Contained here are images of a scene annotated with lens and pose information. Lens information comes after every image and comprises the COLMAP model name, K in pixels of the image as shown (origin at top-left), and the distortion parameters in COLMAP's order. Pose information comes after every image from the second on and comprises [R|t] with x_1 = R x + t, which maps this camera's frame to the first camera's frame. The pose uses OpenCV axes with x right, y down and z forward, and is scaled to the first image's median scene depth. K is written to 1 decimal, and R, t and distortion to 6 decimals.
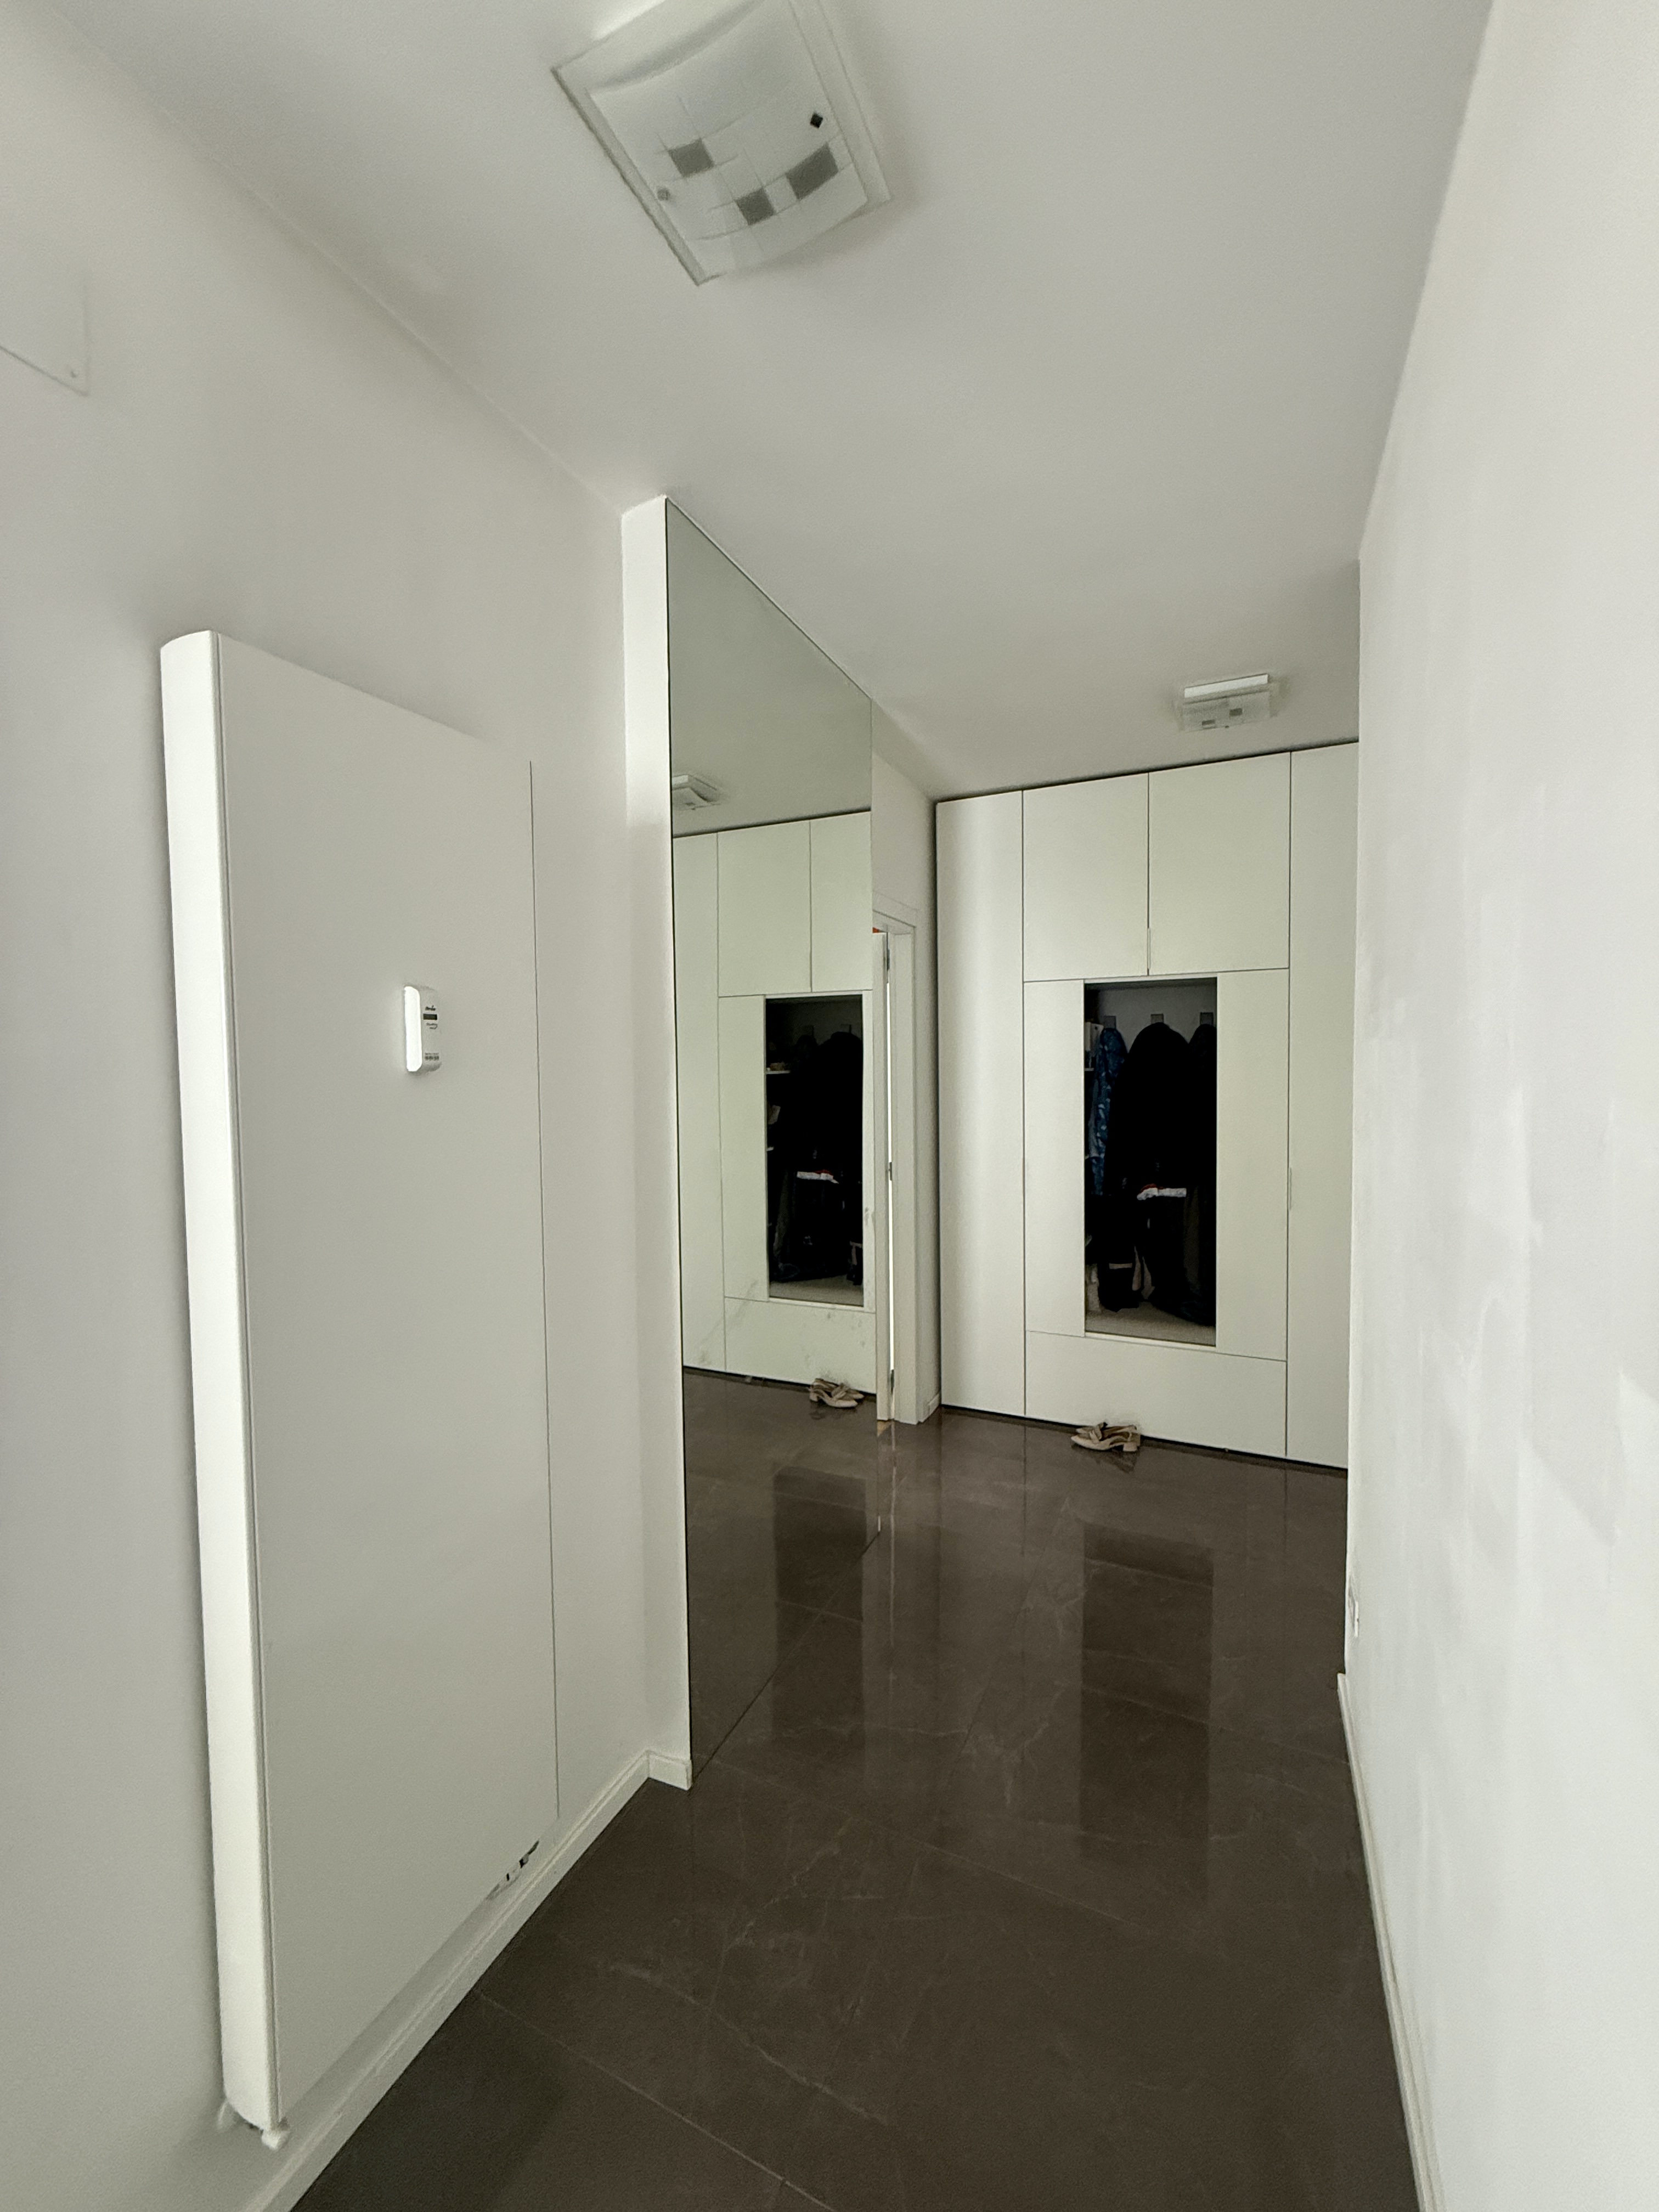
lens RADIAL K [[884.5, 0, 829.5], [0, 884.5, 1106.0], [0, 0, 1]] dist [0.000762, 0.000100]
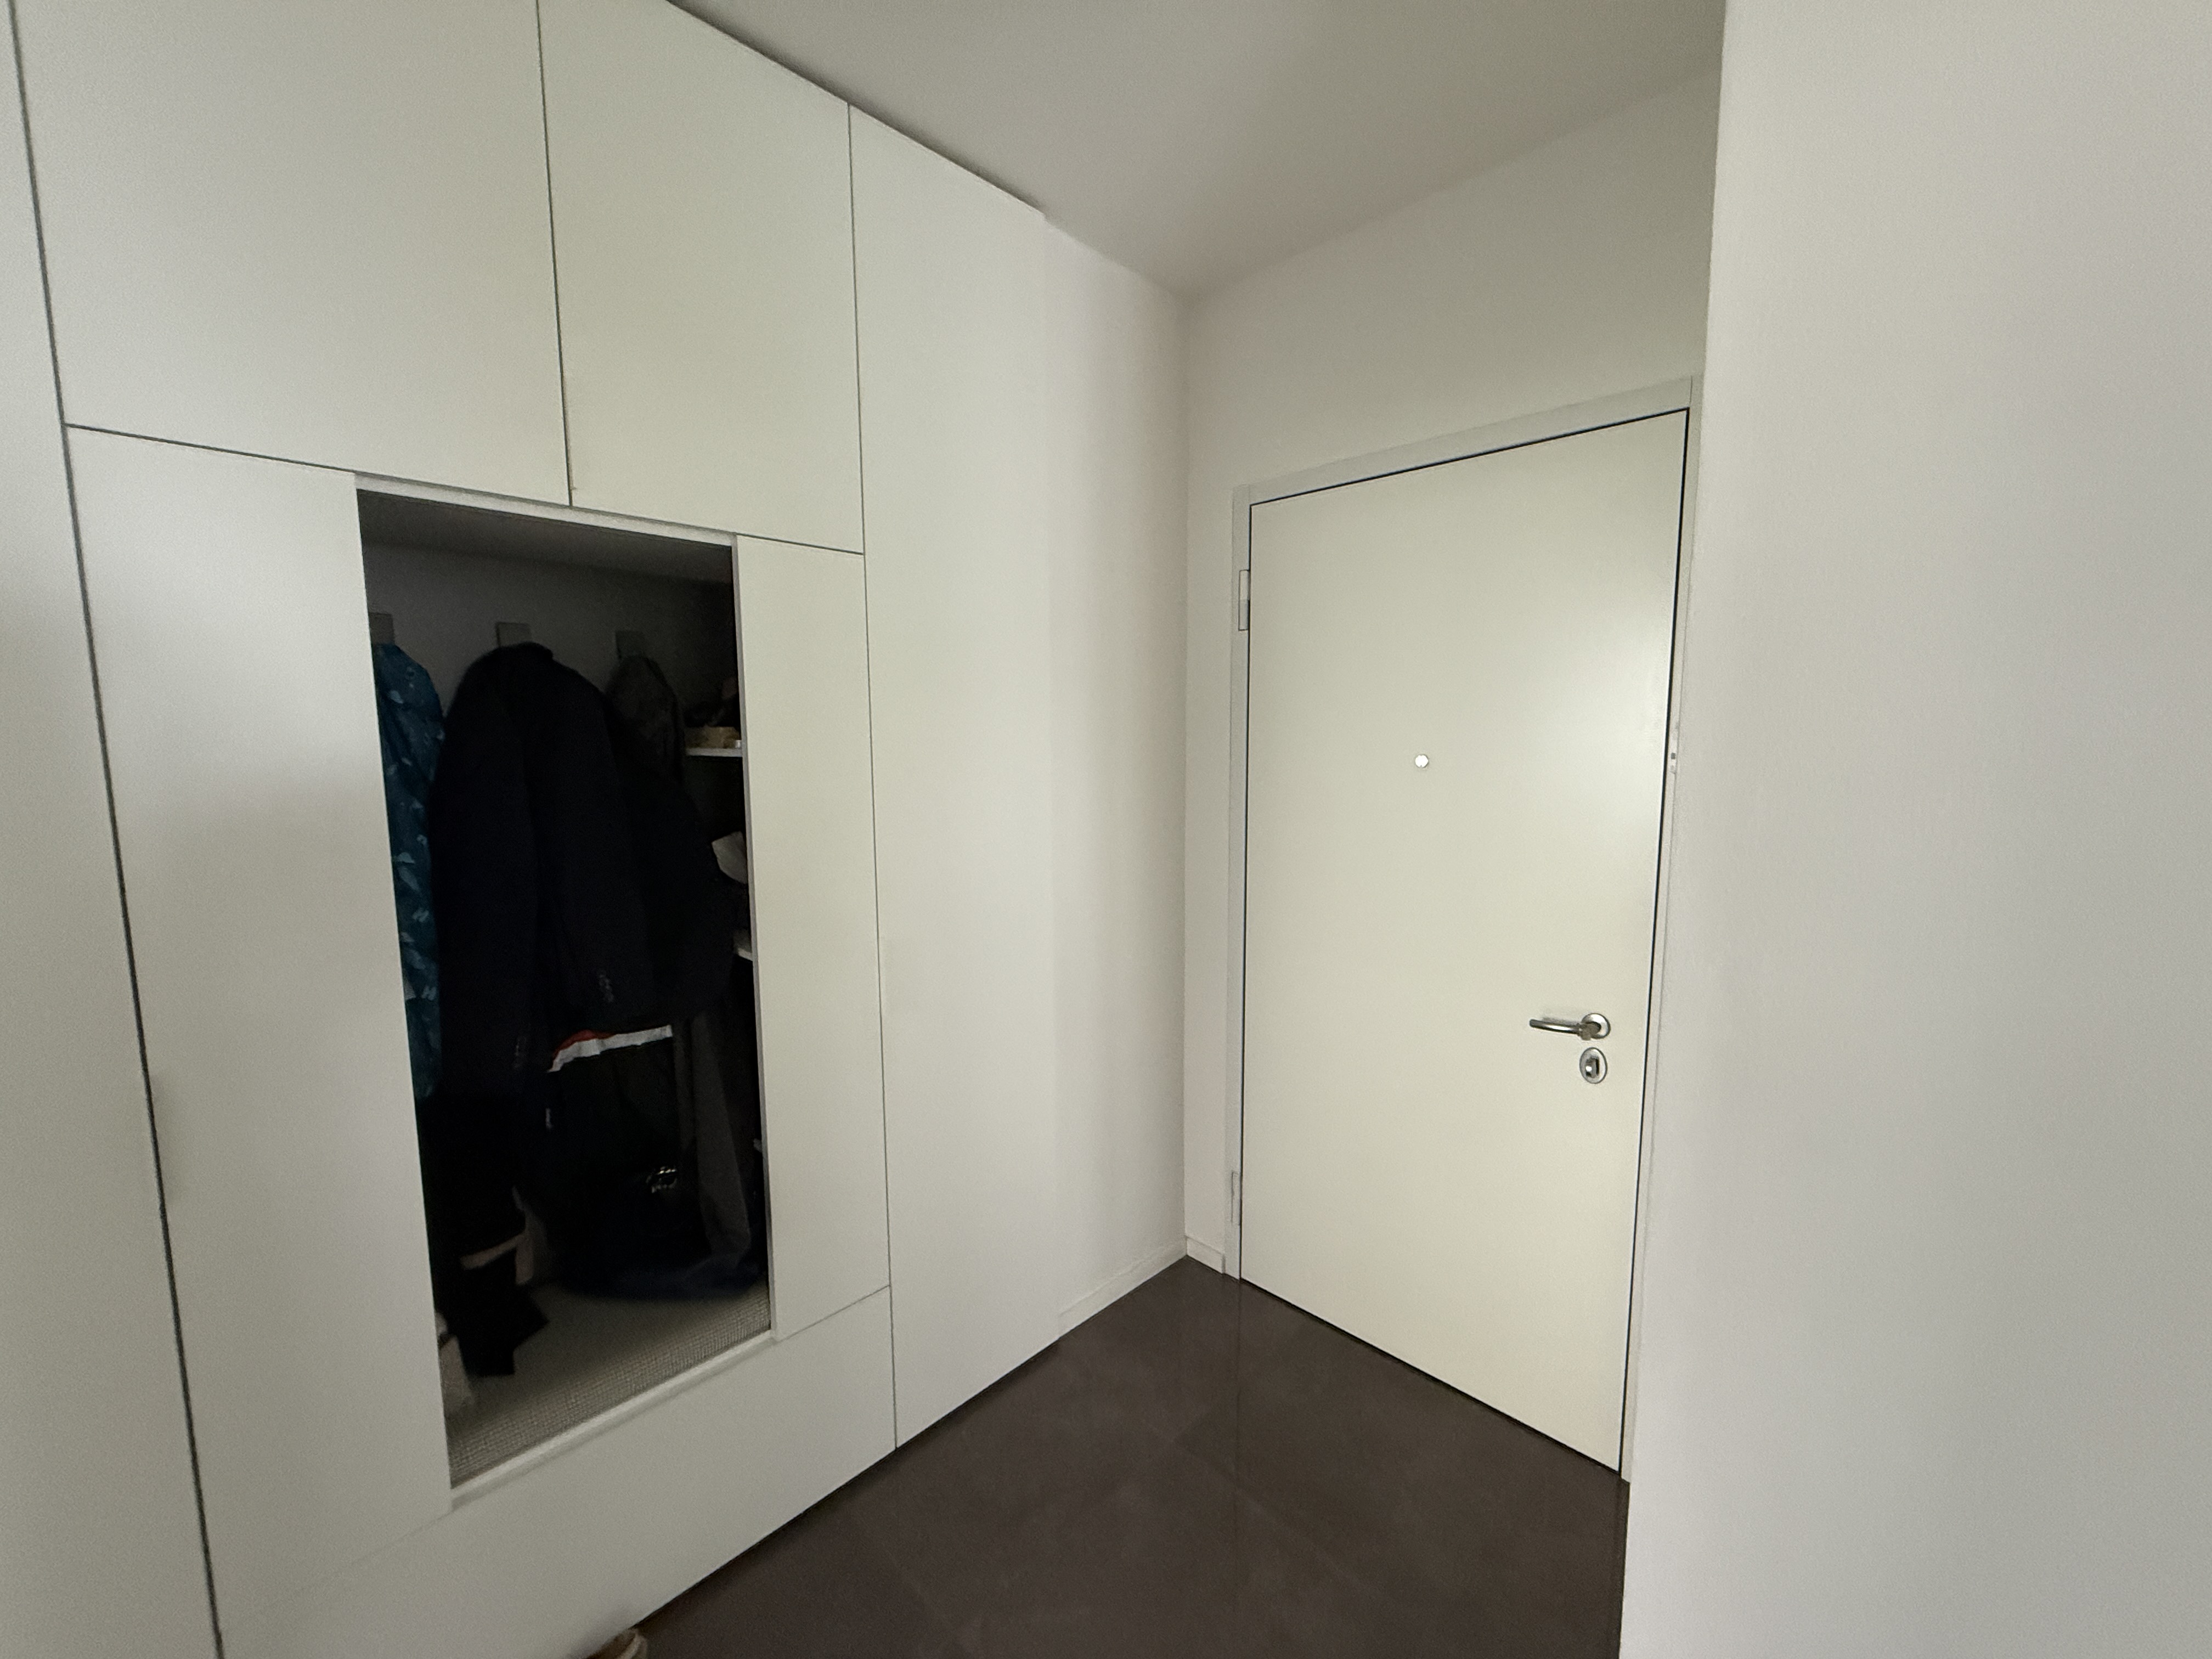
lens RADIAL K [[874.5, 0, 1106.0], [0, 874.5, 829.5], [0, 0, 1]] dist [0.001917, 0.000284]
pose [[0.323735, -0.083571, 0.942450, 0.065989], [0.052752, 0.996136, 0.070211, -0.022694], [-0.944676, 0.026986, 0.326892, 0.651480]]
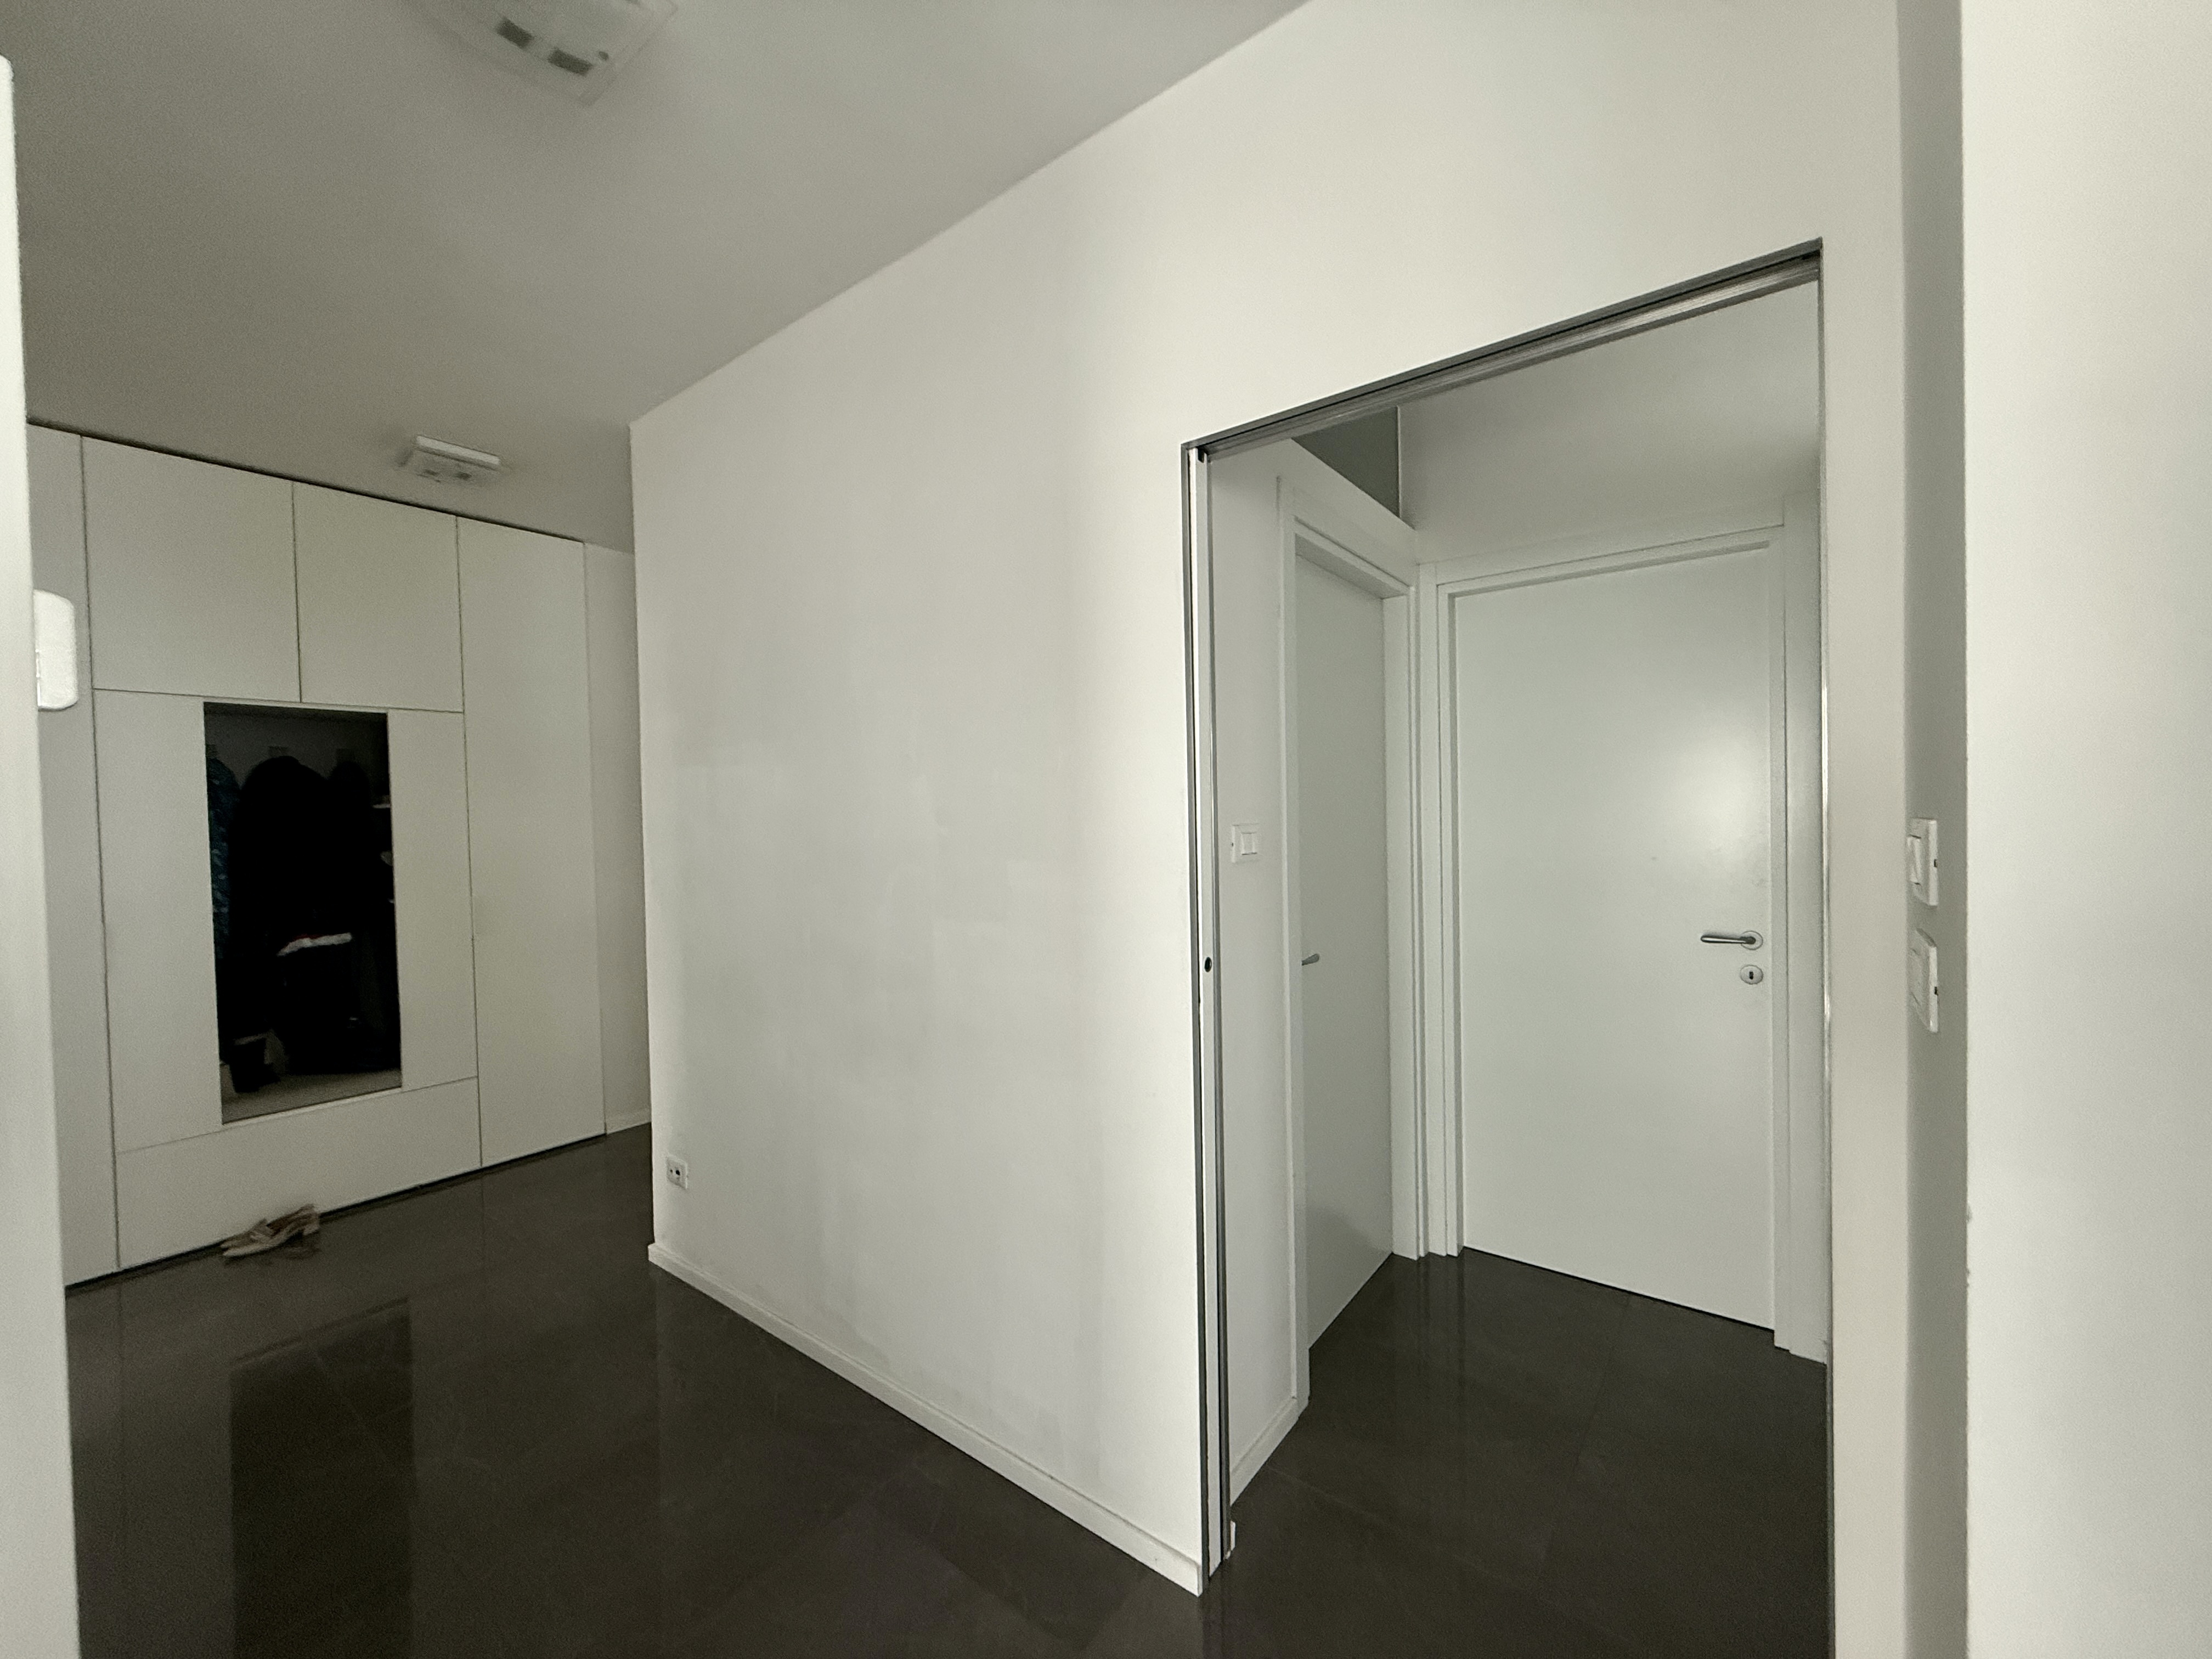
lens RADIAL K [[884.5, 0, 1106.0], [0, 884.5, 829.5], [0, 0, 1]] dist [0.000762, 0.000100]
pose [[0.221215, -0.005901, 0.975207, -0.342169], [0.070699, 0.997448, -0.010002, 0.050373], [-0.972659, 0.071159, 0.221067, -0.000059]]
